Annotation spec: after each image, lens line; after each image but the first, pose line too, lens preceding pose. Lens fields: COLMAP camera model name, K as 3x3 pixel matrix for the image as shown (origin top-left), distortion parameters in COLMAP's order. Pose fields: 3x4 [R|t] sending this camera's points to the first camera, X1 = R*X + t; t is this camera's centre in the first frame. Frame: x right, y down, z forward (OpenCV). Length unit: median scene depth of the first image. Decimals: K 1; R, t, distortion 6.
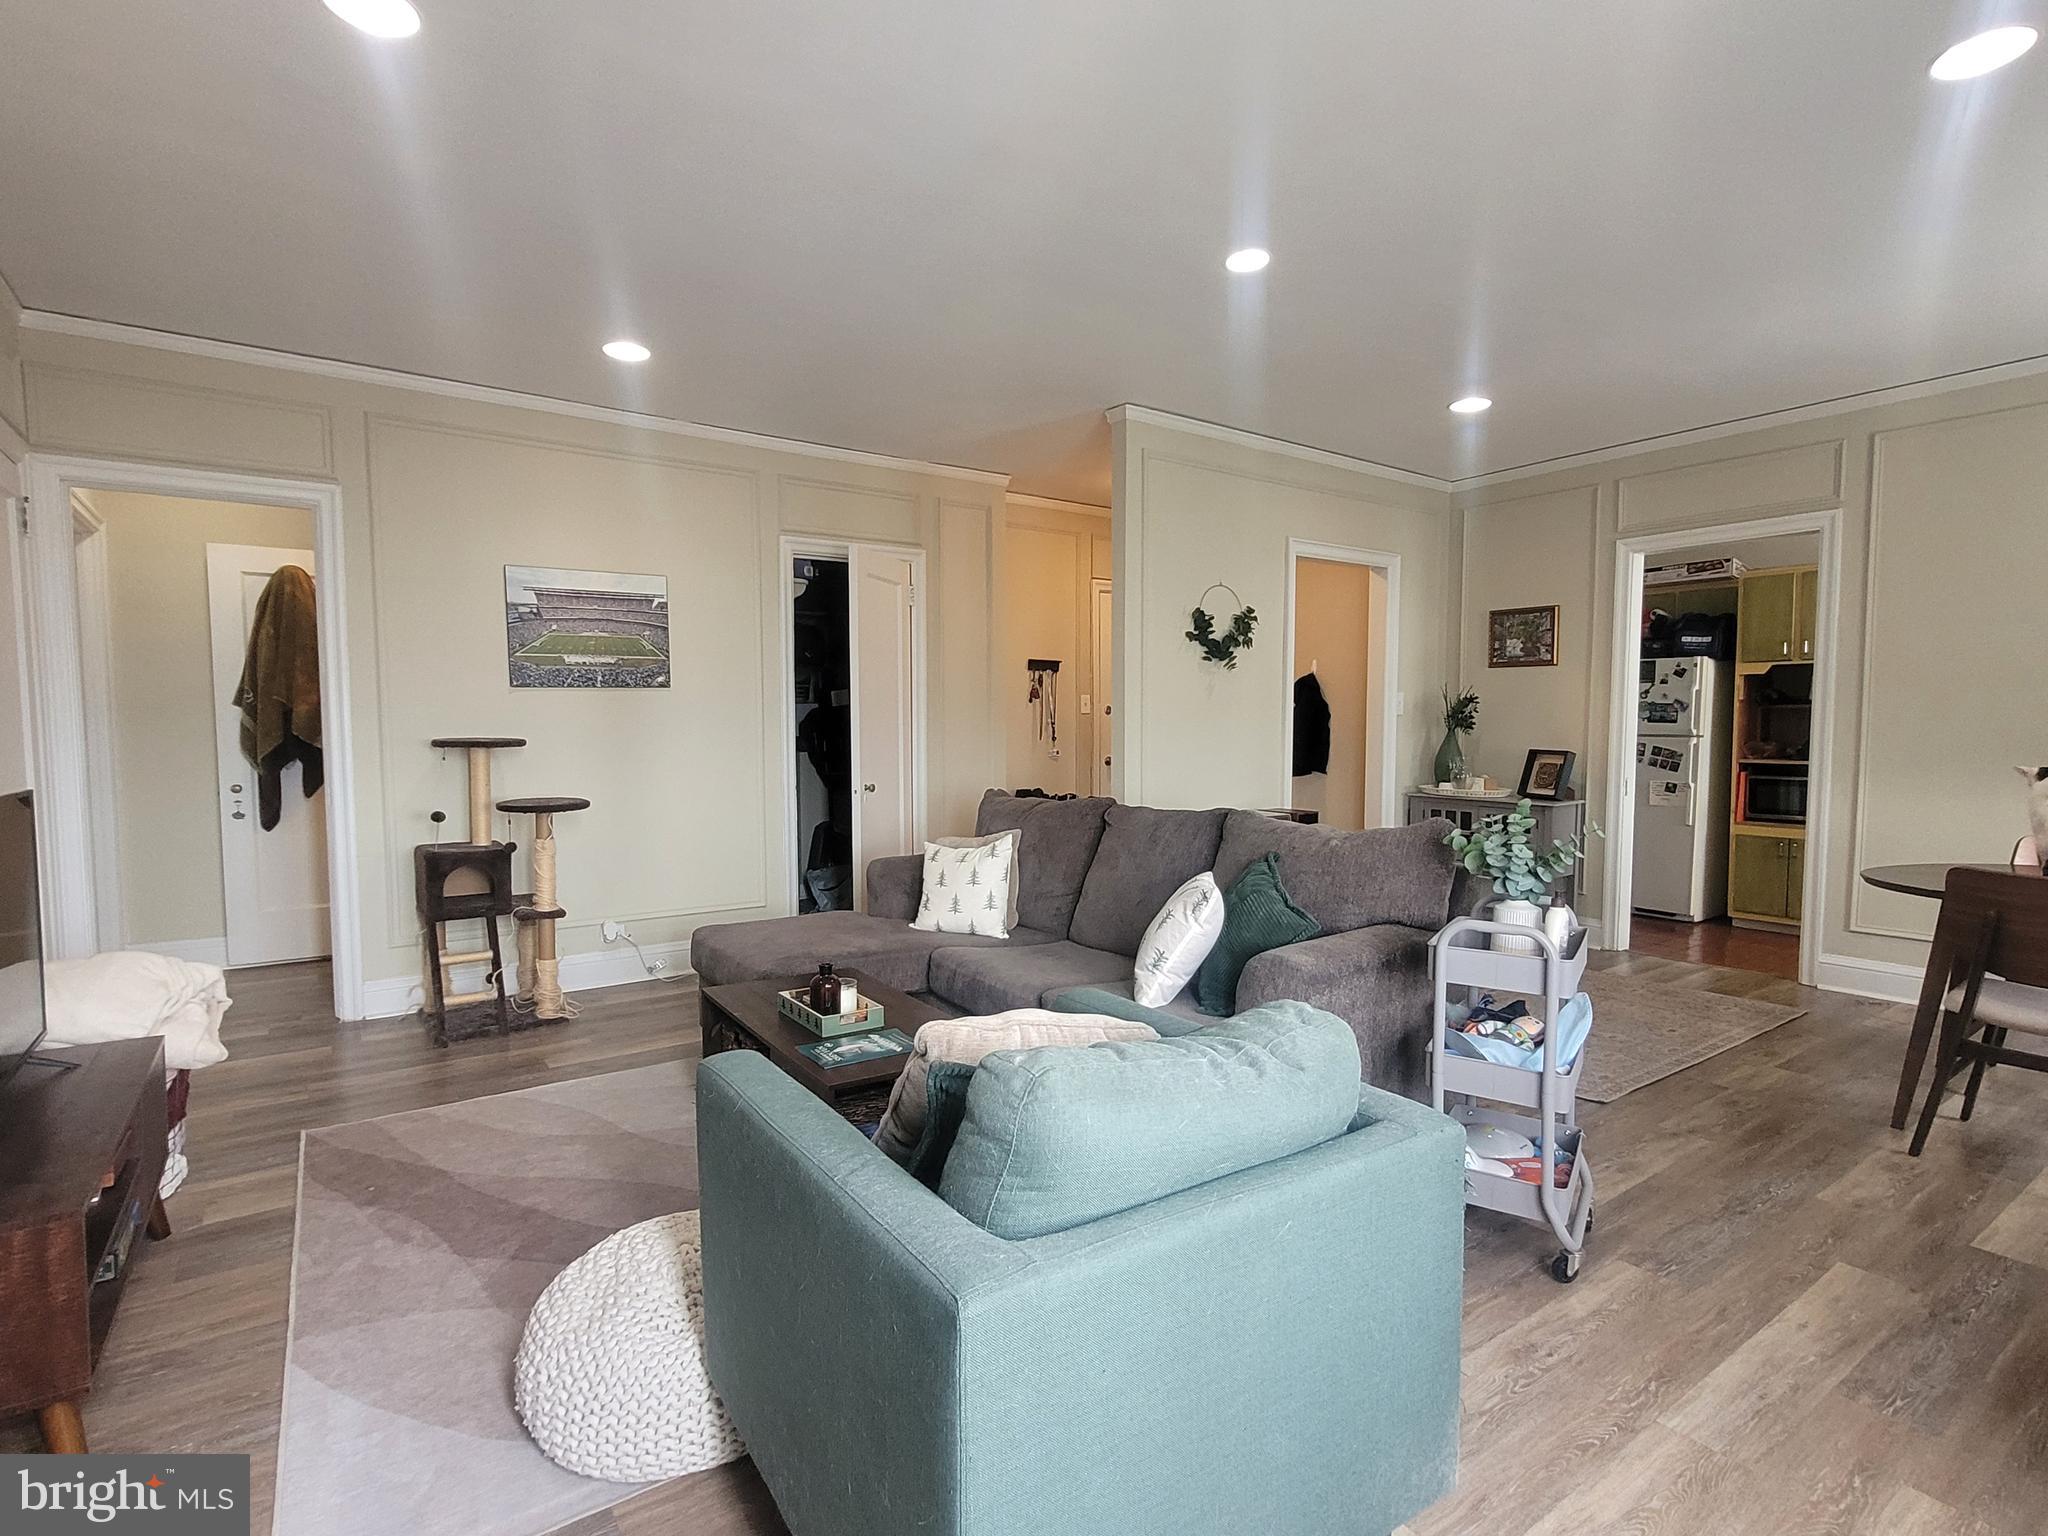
lens RADIAL K [[1018.7, 0, 1029.1], [0, 1018.7, 778.0], [0, 0, 1]] dist [0.007522, -0.002605]
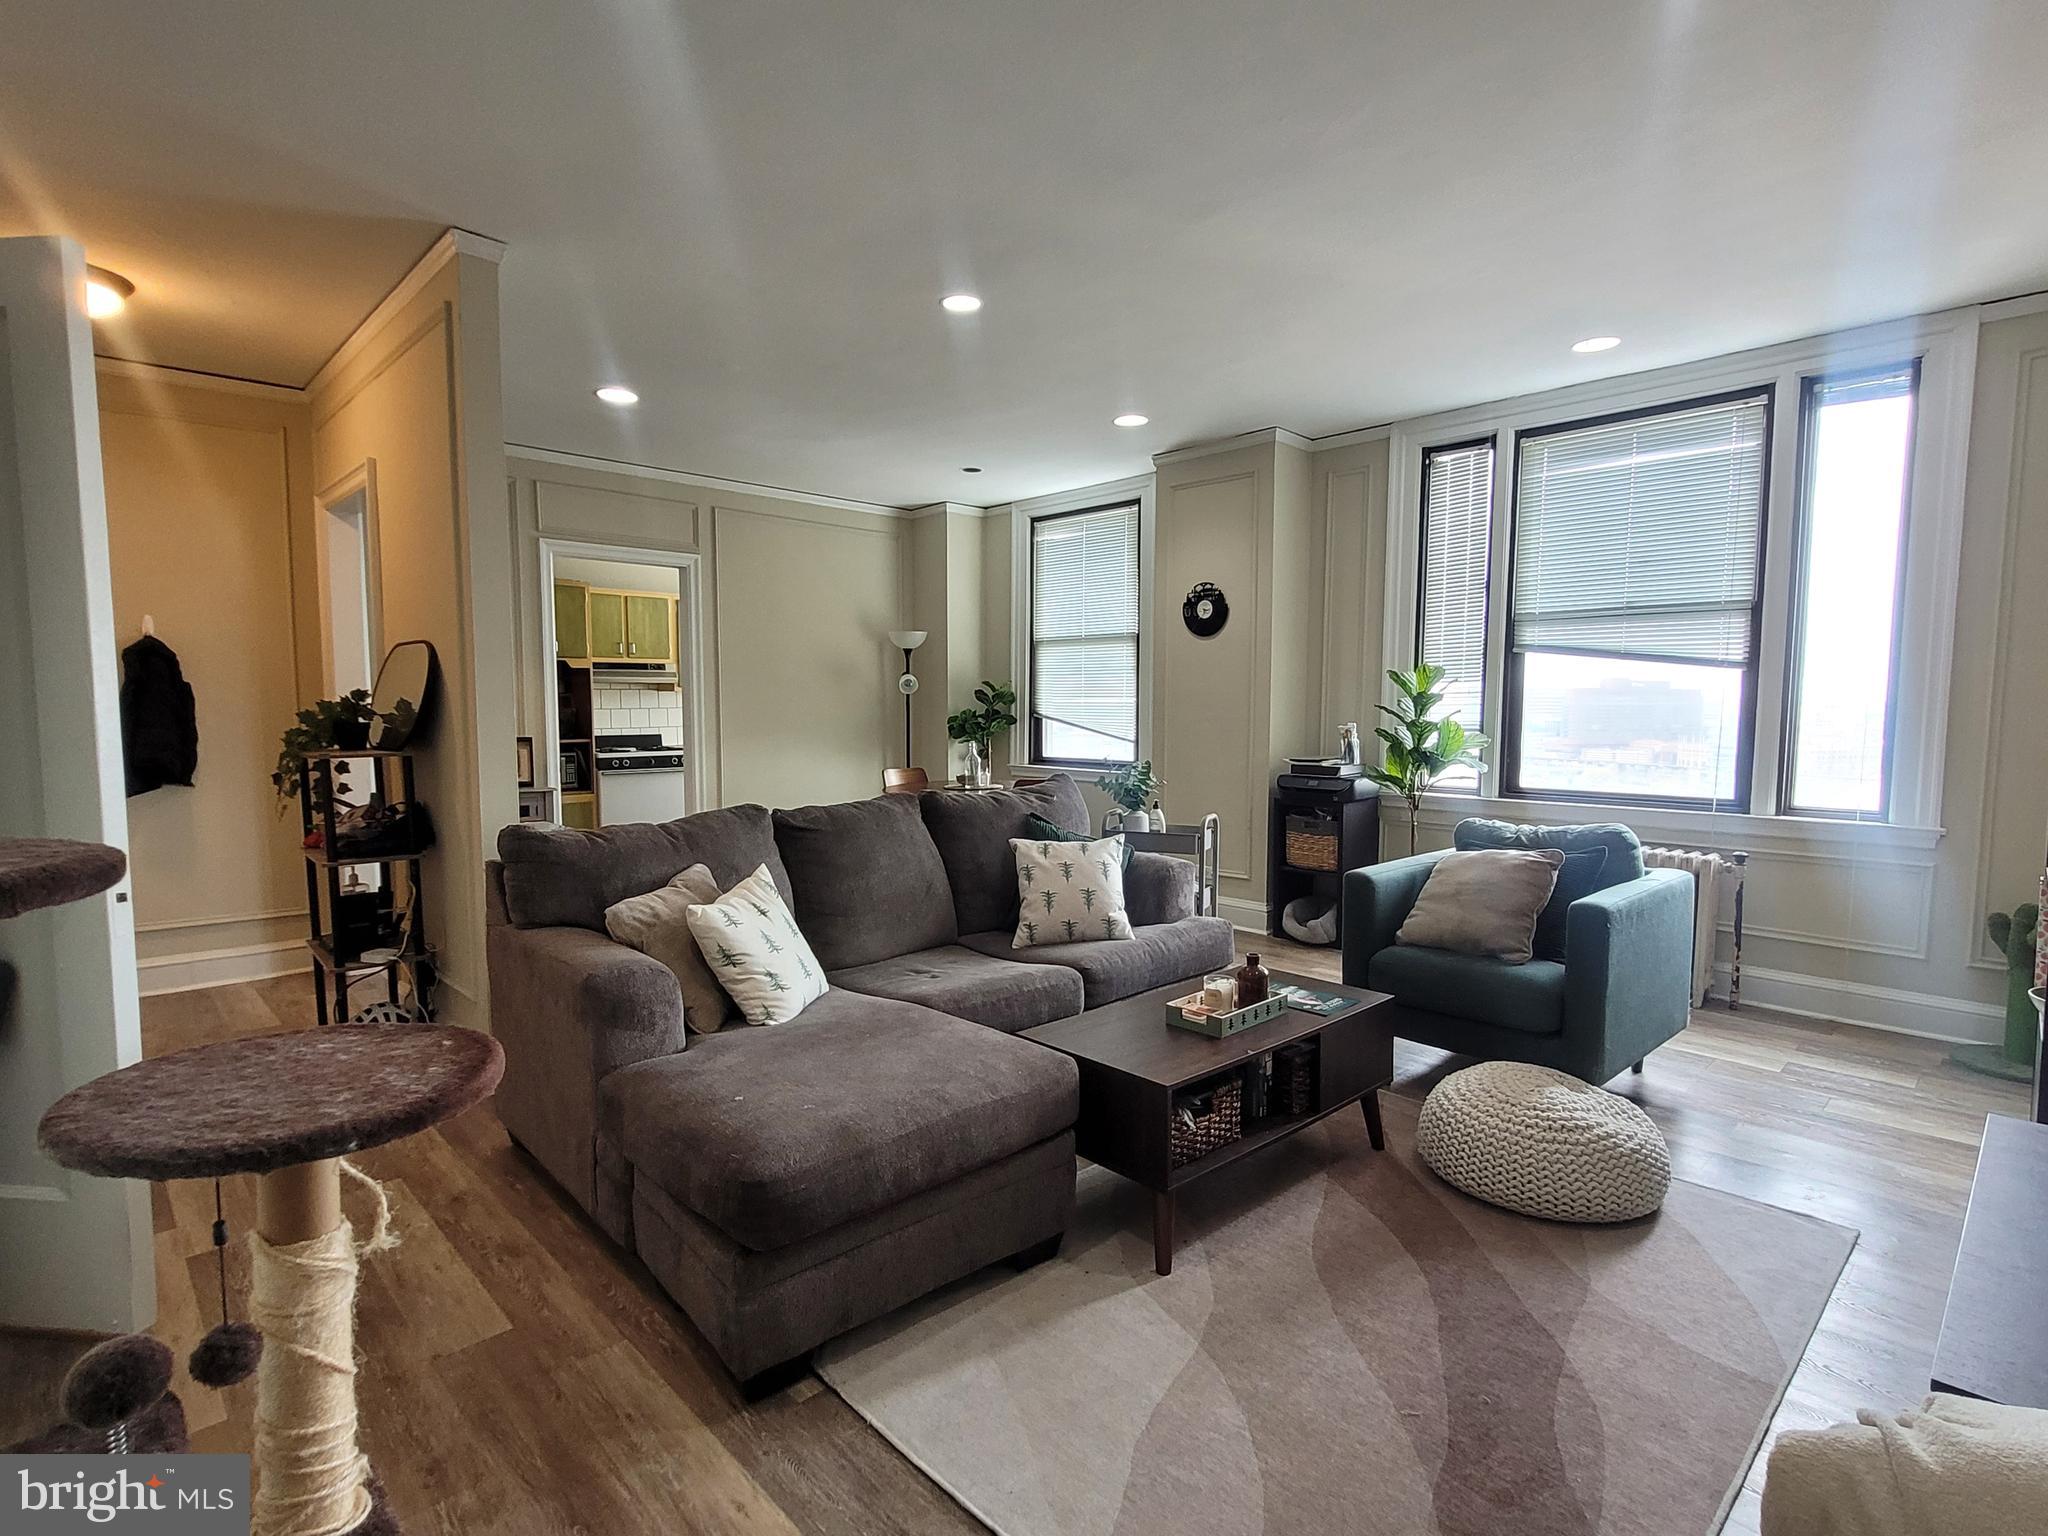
lens RADIAL K [[1018.7, 0, 1023.6], [0, 1018.7, 775.0], [0, 0, 1]] dist [0.007522, -0.002605]
pose [[-0.151650, -0.069080, 0.986017, -0.613803], [0.056208, 0.995338, 0.078377, -0.045297], [-0.986835, 0.067308, -0.147060, 0.729761]]
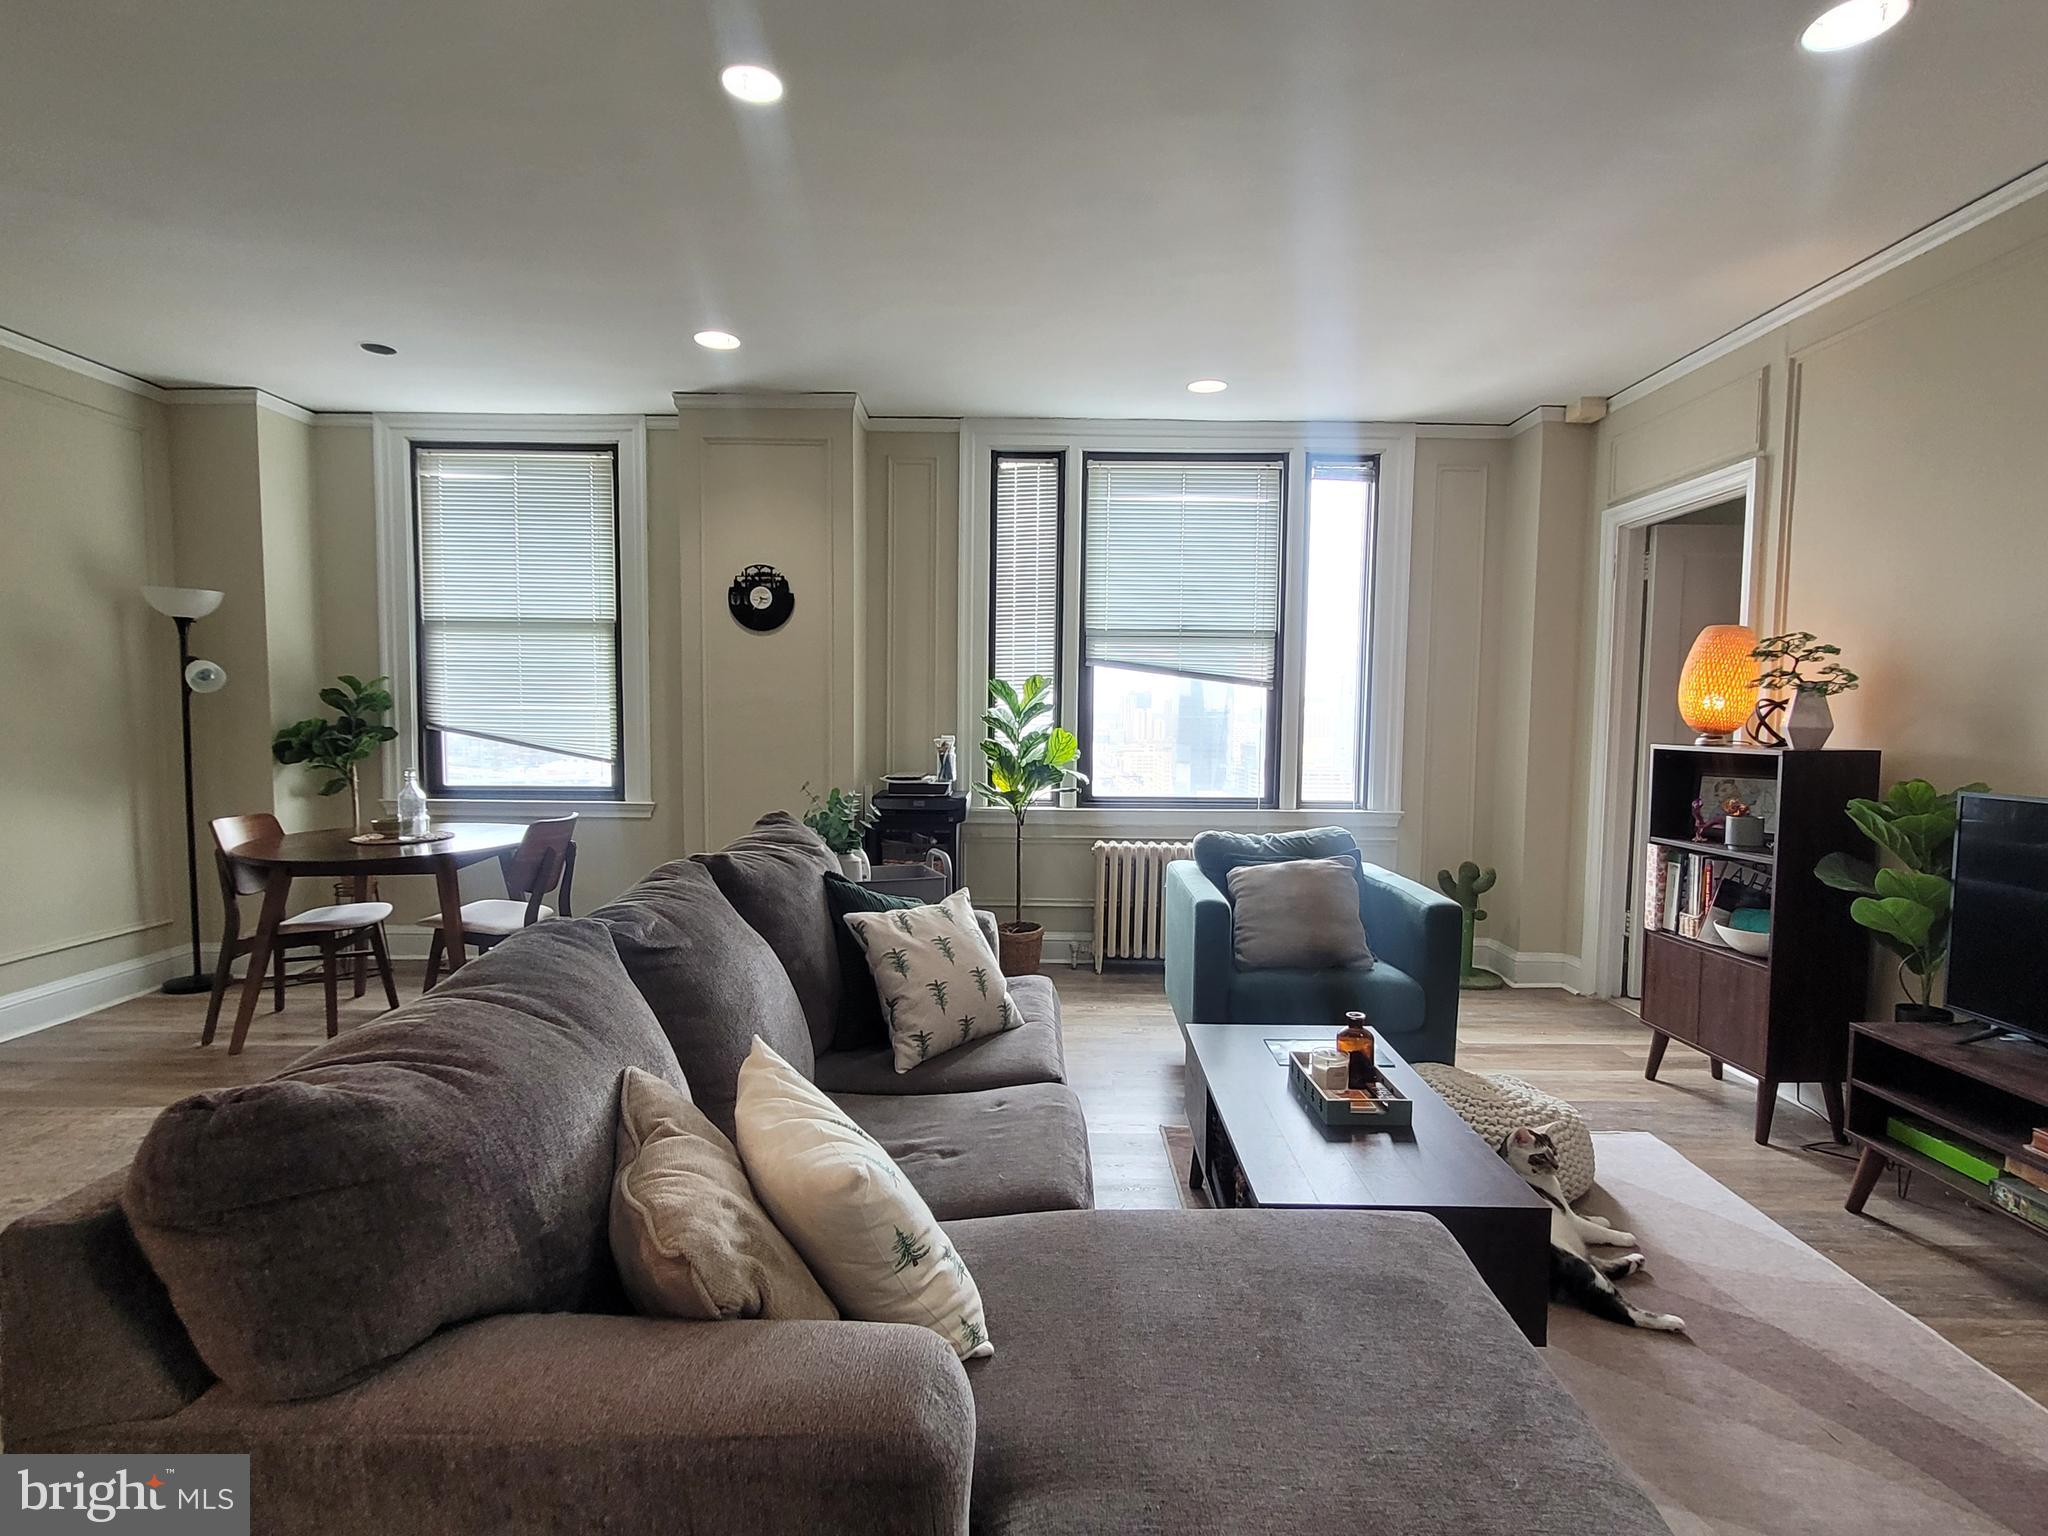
lens RADIAL K [[1018.7, 0, 1018.8], [0, 1018.7, 781.8], [0, 0, 1]] dist [0.007522, -0.002605]
pose [[-0.815747, -0.045412, 0.576623, -0.243461], [0.024814, 0.993248, 0.113328, -0.061641], [-0.577876, 0.106755, -0.809112, 0.983814]]
